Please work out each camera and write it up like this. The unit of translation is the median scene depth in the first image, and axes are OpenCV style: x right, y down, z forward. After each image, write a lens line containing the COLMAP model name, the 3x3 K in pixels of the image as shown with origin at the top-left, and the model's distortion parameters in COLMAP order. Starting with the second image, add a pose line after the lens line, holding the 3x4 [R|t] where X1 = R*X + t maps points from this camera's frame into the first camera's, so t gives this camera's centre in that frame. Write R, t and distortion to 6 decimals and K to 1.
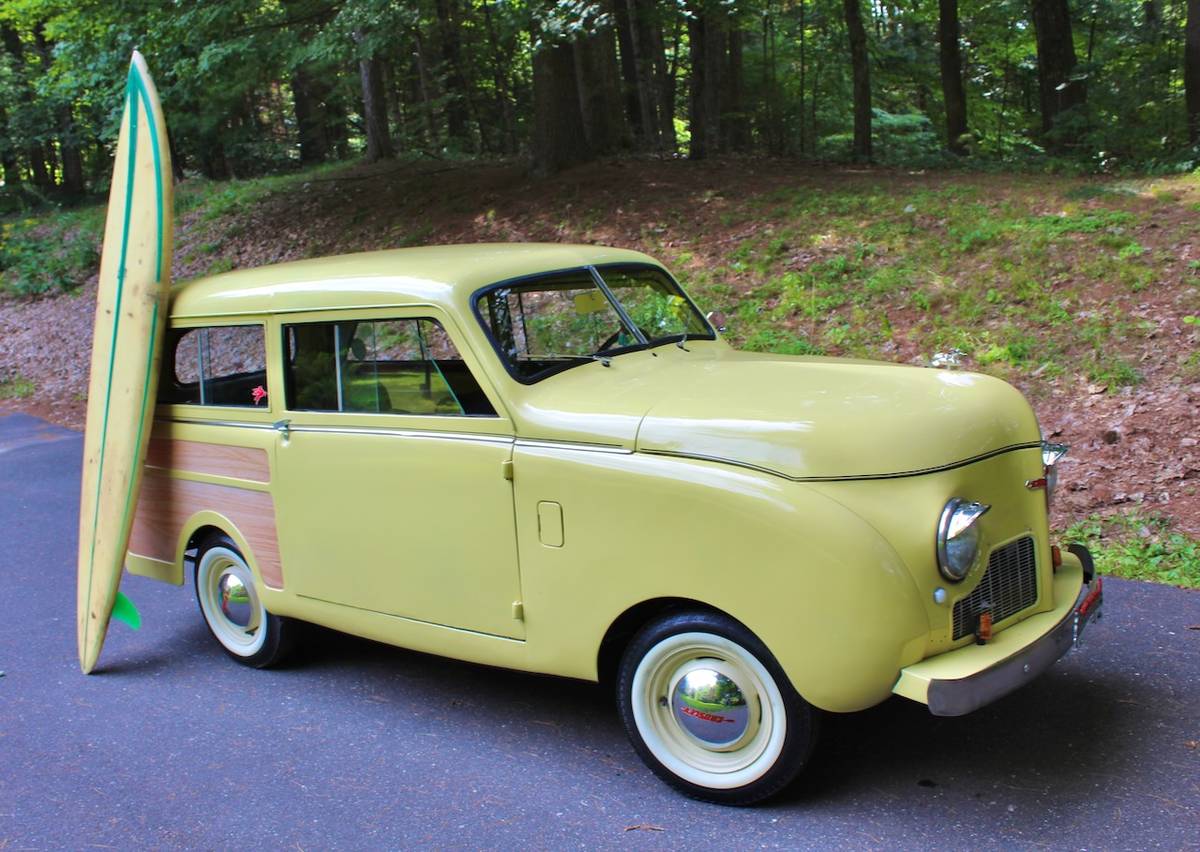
lens RADIAL K [[1025.1, 0, 598.1], [0, 1025.1, 394.1], [0, 0, 1]] dist [-0.127252, 0.111518]
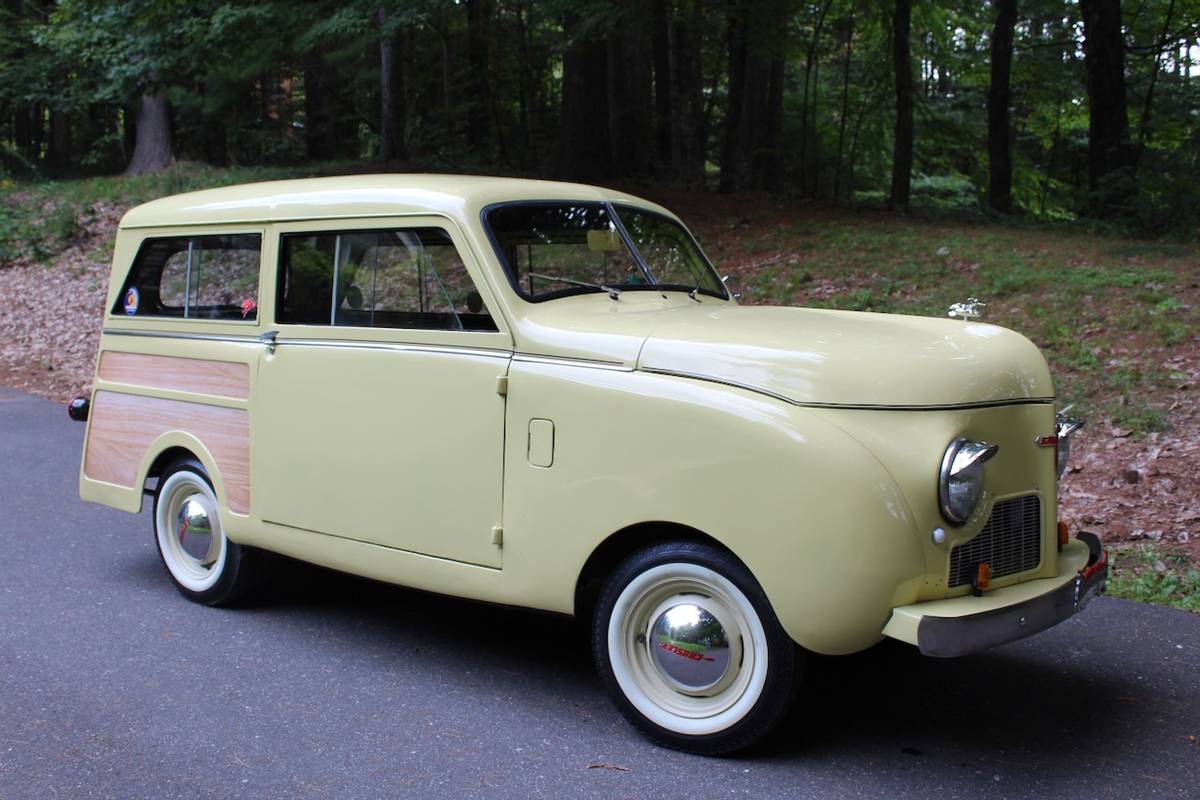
lens RADIAL K [[1095.8, 0, 626.4], [0, 1095.8, 397.1], [0, 0, 1]] dist [-0.112263, 0.129369]
pose [[0.994978, 0.097598, 0.022203, 0.004977], [-0.096237, 0.993794, -0.055789, 0.108241], [-0.027510, 0.053372, 0.998196, -0.021824]]
